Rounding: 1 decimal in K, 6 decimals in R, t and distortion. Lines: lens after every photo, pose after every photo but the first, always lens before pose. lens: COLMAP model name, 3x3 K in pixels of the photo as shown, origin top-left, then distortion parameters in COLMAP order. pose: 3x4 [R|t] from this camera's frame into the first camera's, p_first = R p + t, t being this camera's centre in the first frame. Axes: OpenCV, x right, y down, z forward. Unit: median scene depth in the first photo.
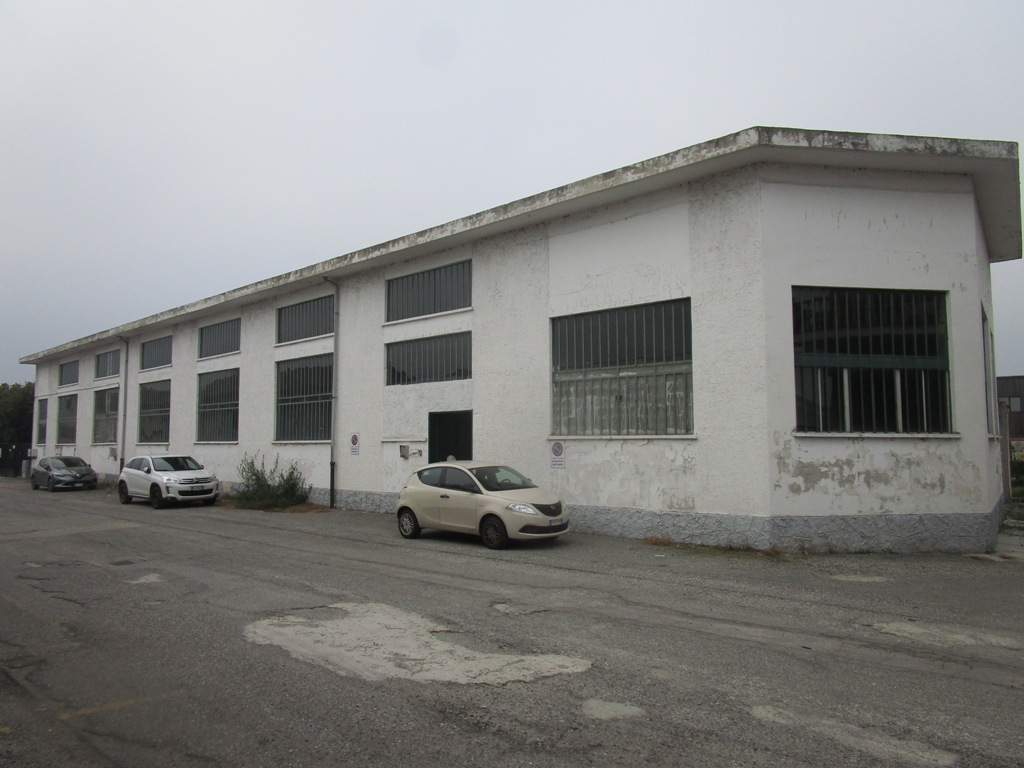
lens RADIAL K [[731.0, 0, 521.1], [0, 731.0, 383.5], [0, 0, 1]] dist [-0.012273, 0.004416]
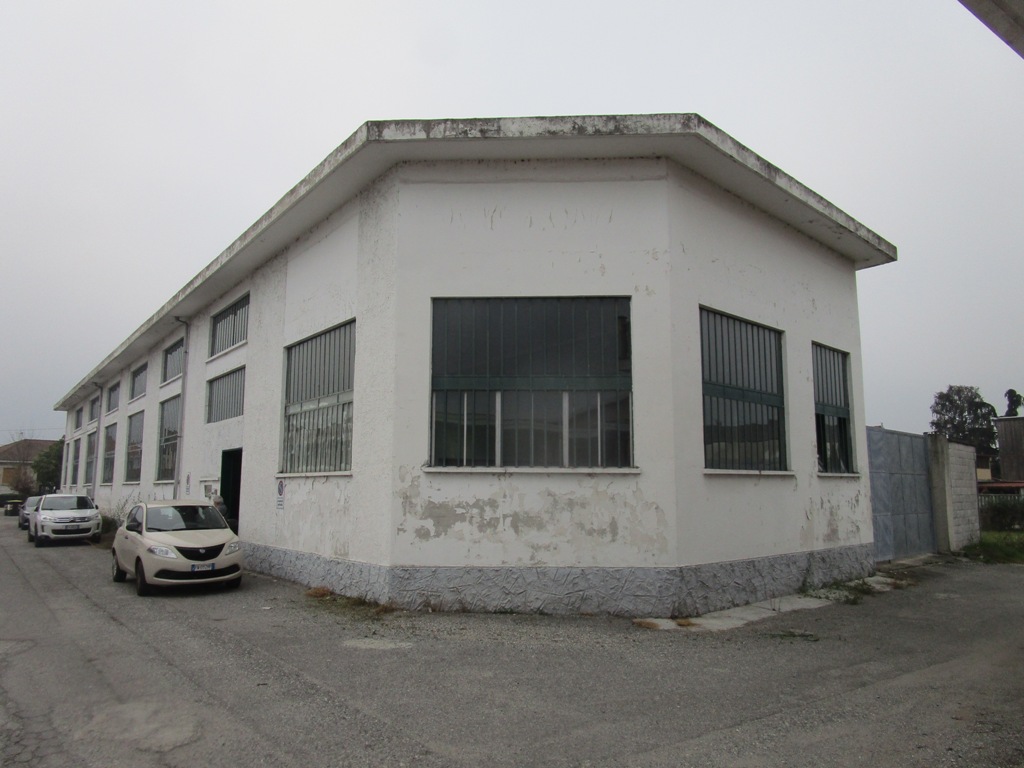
lens RADIAL K [[731.0, 0, 506.8], [0, 731.0, 383.9], [0, 0, 1]] dist [-0.012273, 0.004416]
pose [[0.984132, -0.024207, -0.175780, 0.610984], [0.013962, 0.998143, -0.059290, 0.021407], [0.176889, 0.055895, 0.982642, 0.165872]]
